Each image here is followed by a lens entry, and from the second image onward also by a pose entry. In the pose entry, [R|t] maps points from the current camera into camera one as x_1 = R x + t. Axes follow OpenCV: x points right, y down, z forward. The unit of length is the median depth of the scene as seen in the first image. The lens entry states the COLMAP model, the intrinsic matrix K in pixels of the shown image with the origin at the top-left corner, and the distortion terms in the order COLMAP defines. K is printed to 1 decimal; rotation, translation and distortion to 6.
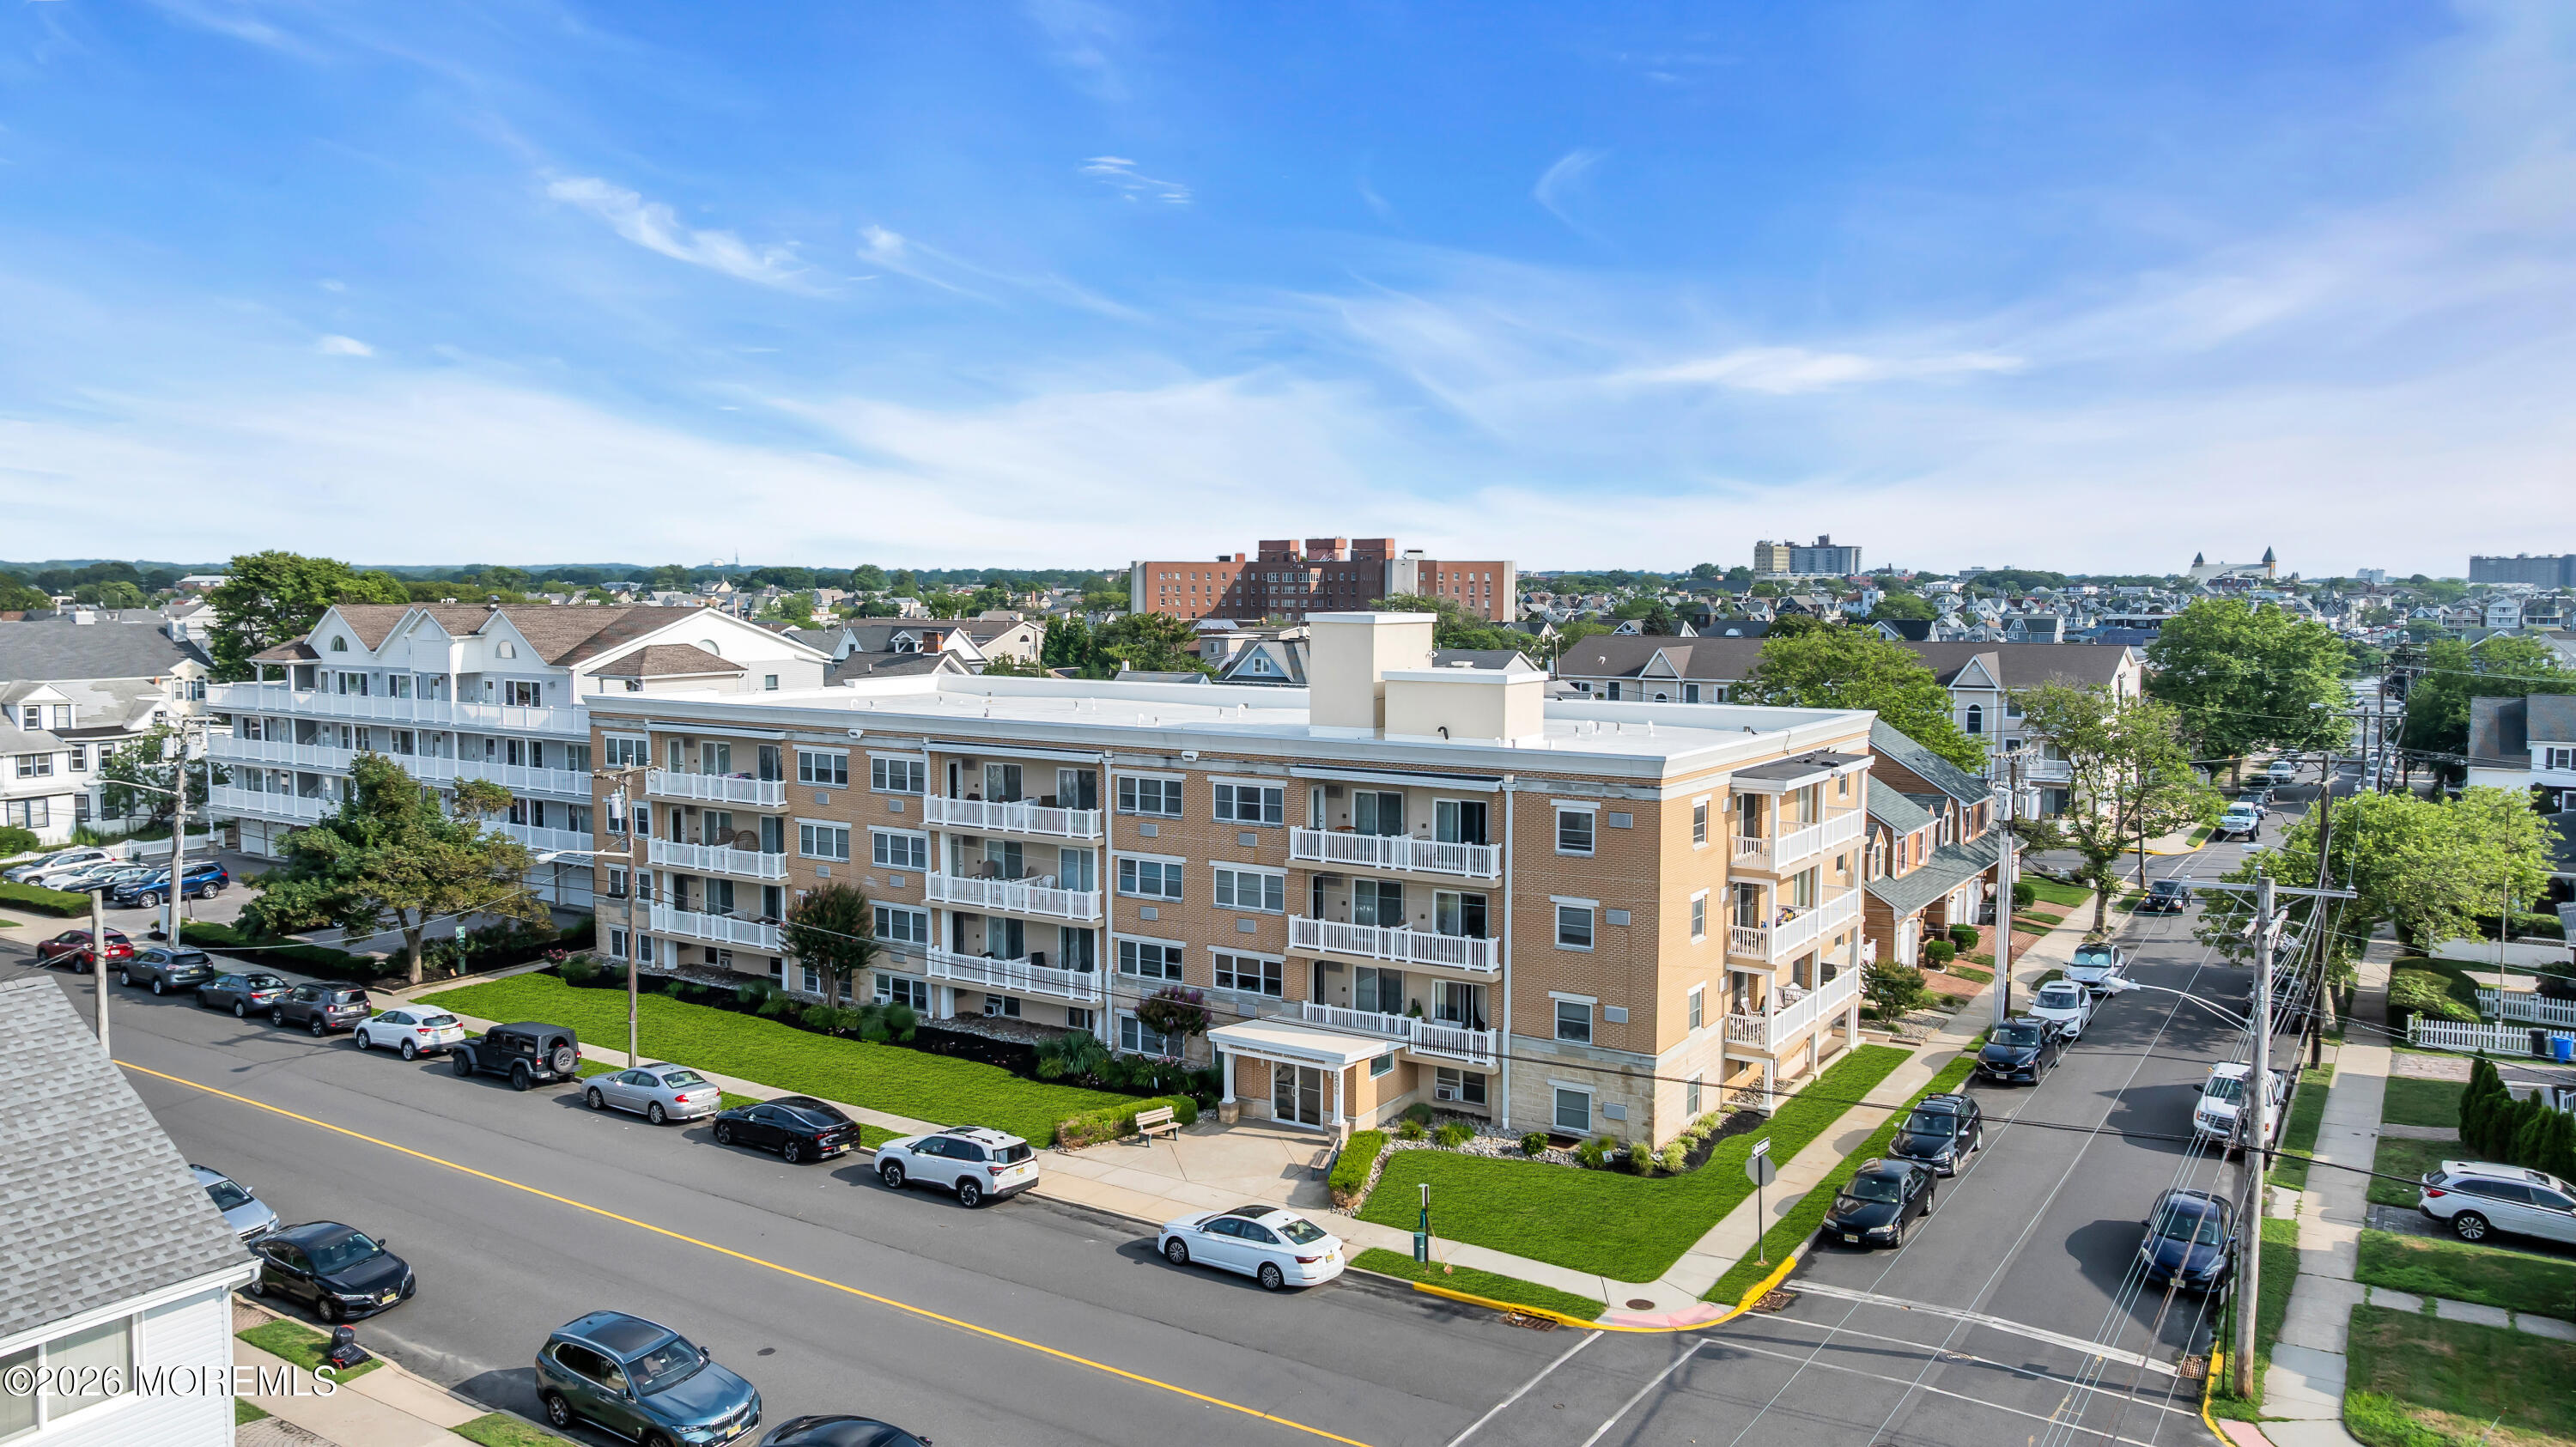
lens RADIAL K [[1807.0, 0, 1298.6], [0, 1807.0, 724.3], [0, 0, 1]] dist [-0.040548, 0.050655]
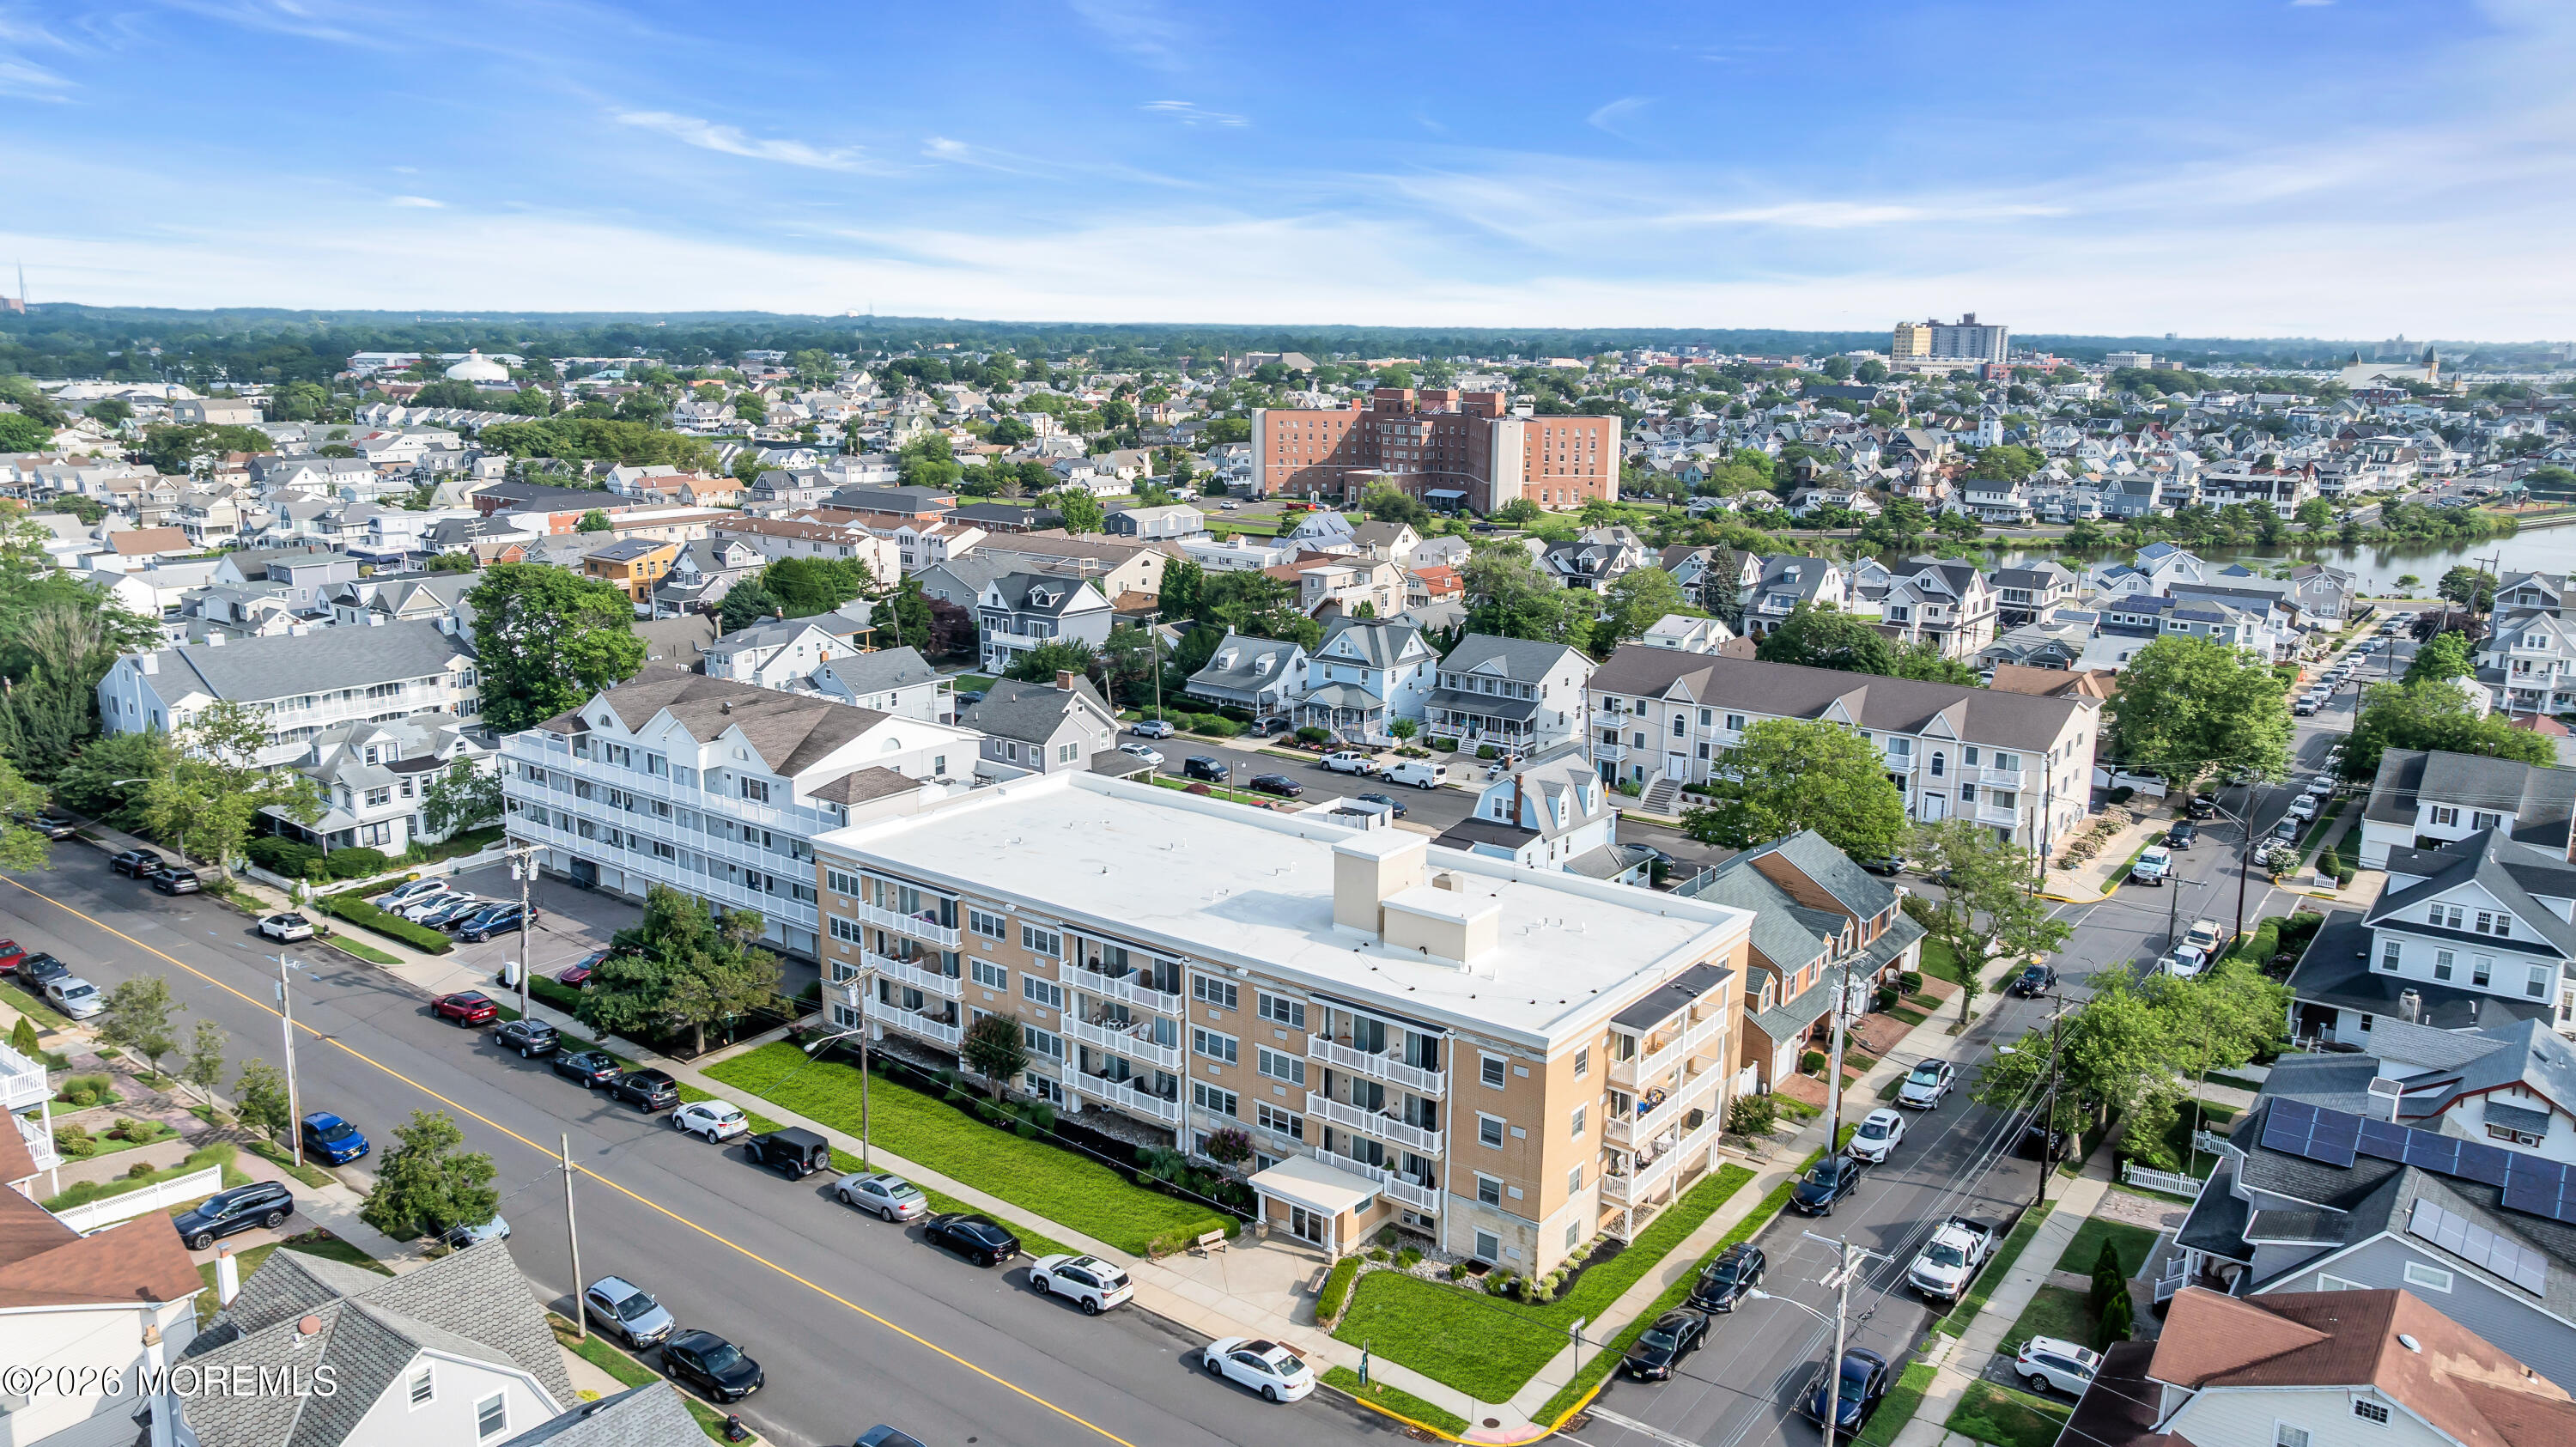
lens RADIAL K [[1797.3, 0, 1301.2], [0, 1797.3, 721.8], [0, 0, 1]] dist [-0.017511, 0.000443]
pose [[0.997429, 0.023684, -0.067639, 0.077499], [-0.014438, 0.990870, 0.134044, -0.367287], [0.070196, -0.132723, 0.988664, -0.380332]]
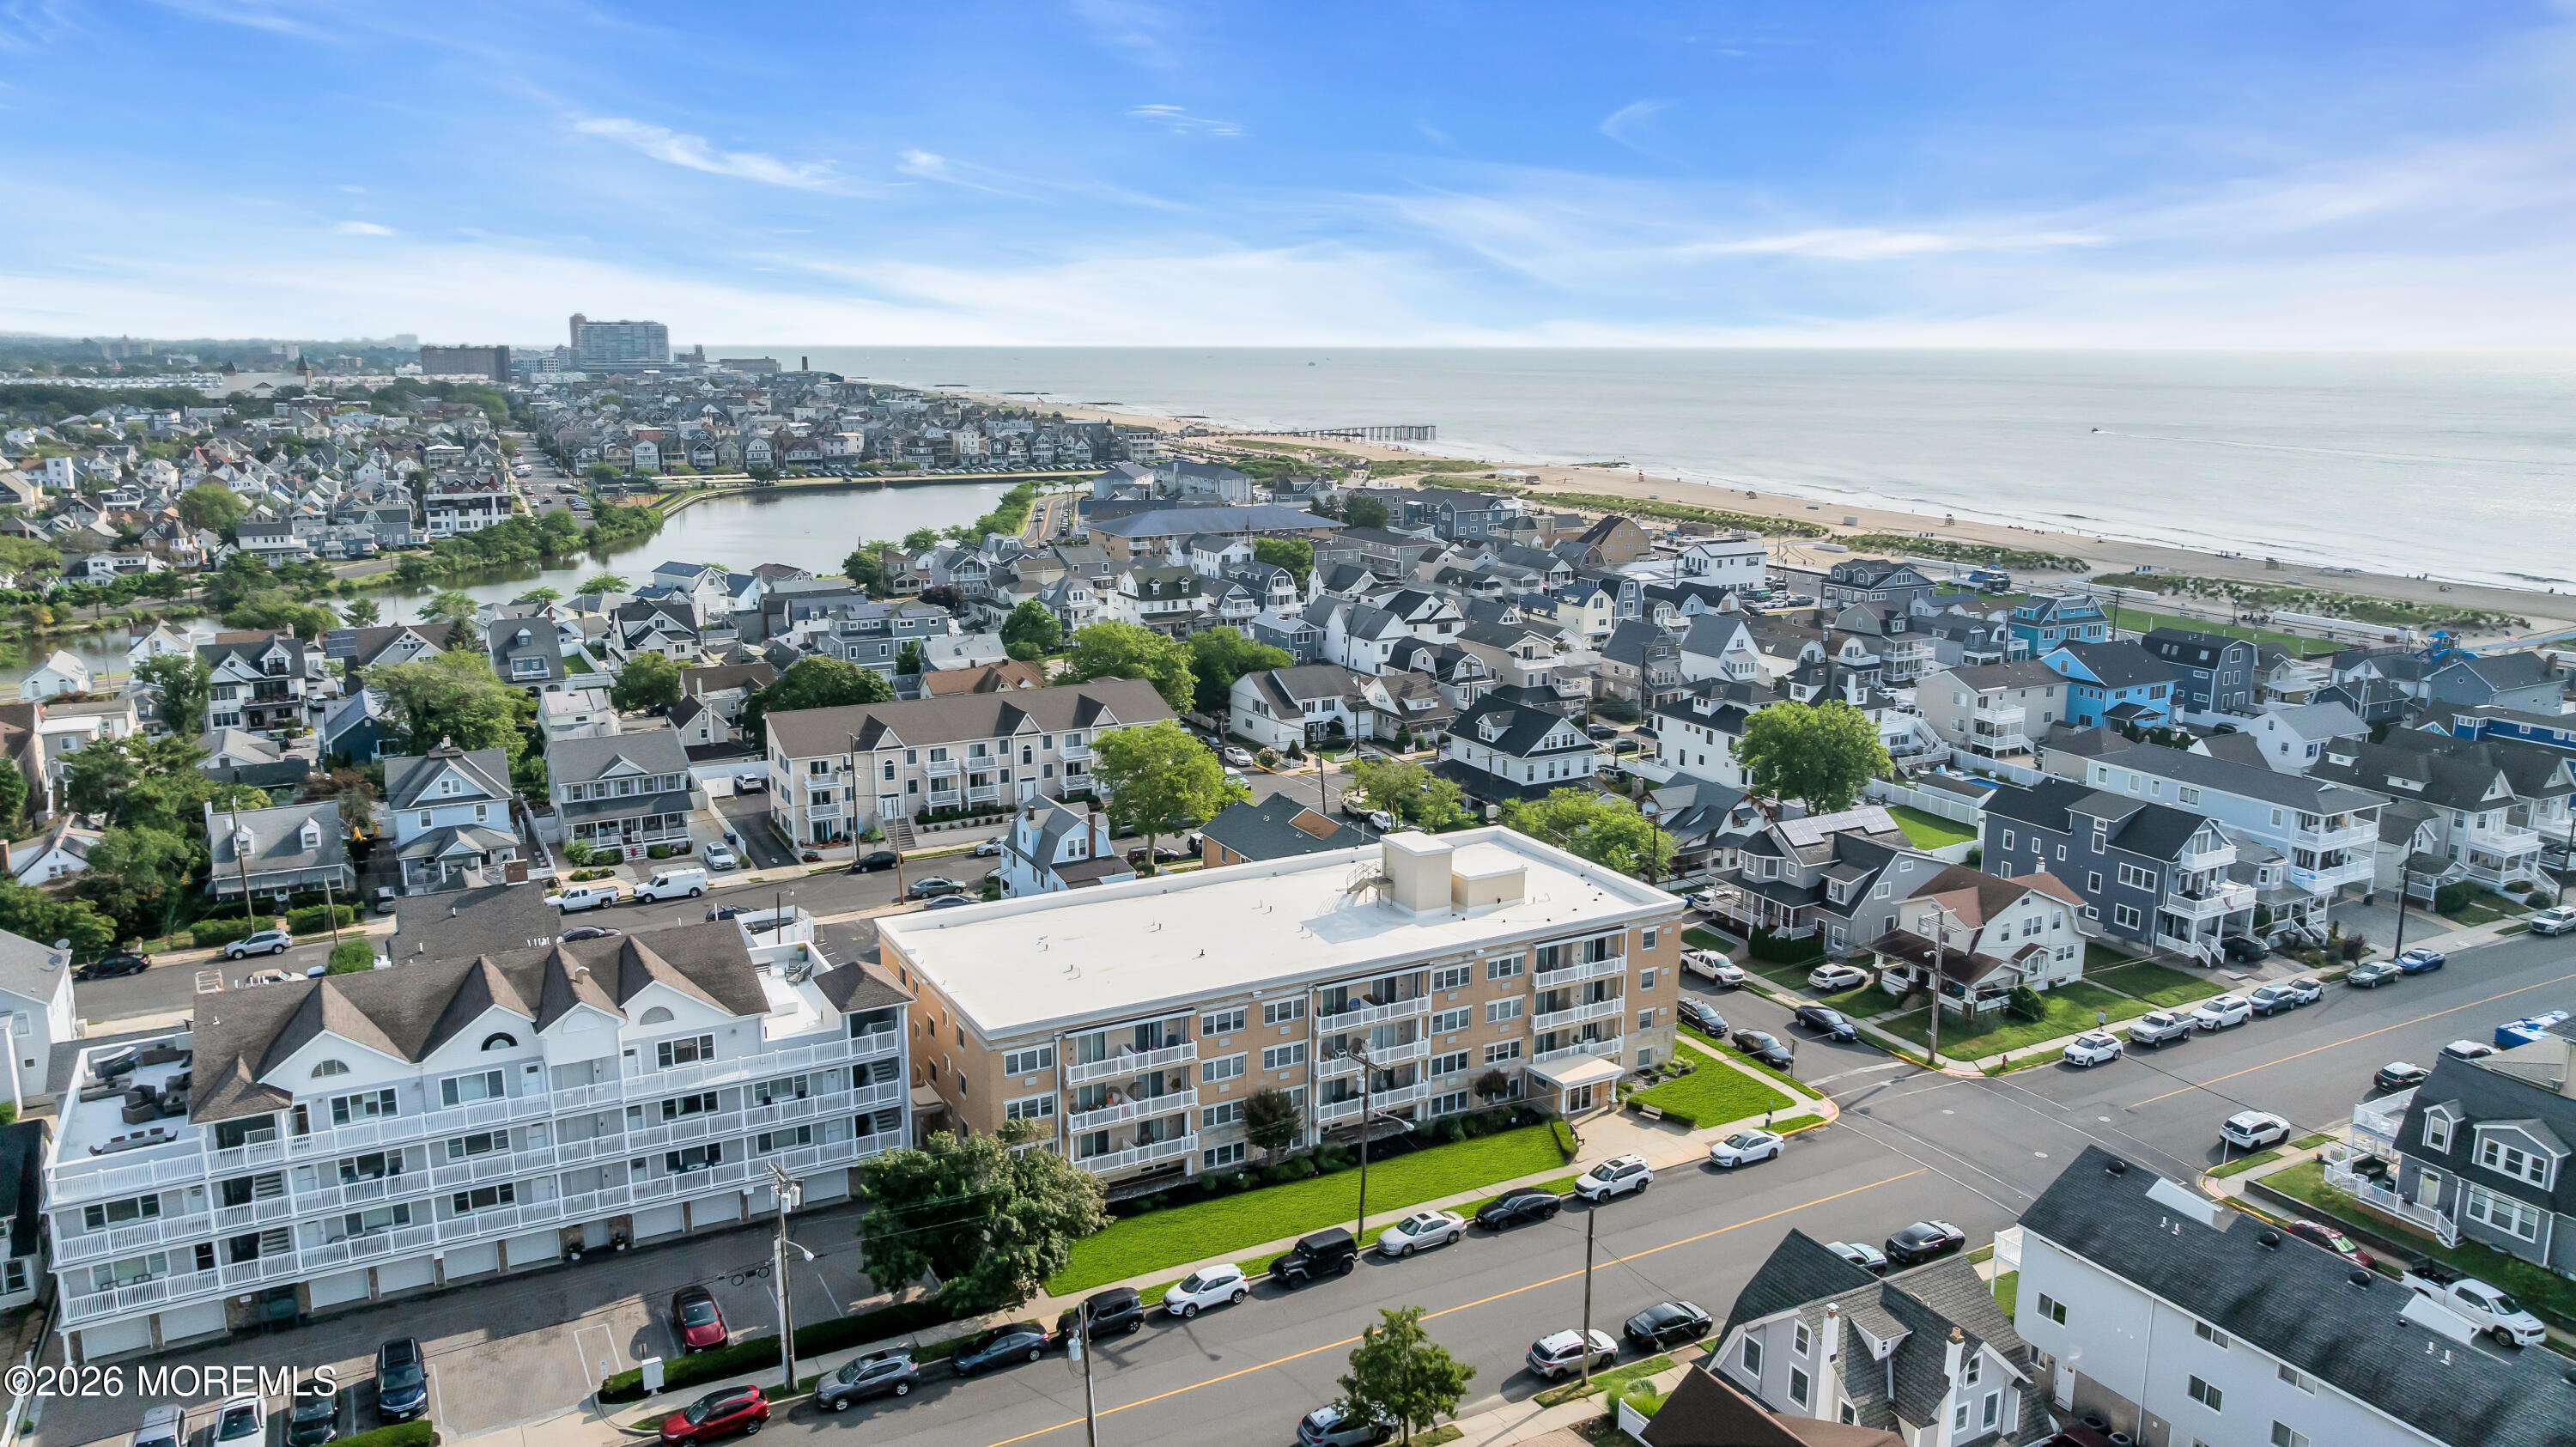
lens RADIAL K [[1797.3, 0, 1301.2], [0, 1797.3, 721.8], [0, 0, 1]] dist [-0.017511, 0.000443]
pose [[0.480381, -0.182233, 0.857919, -1.682565], [0.069082, 0.982999, 0.170120, -0.540431], [-0.874335, -0.022456, 0.484803, 0.256985]]
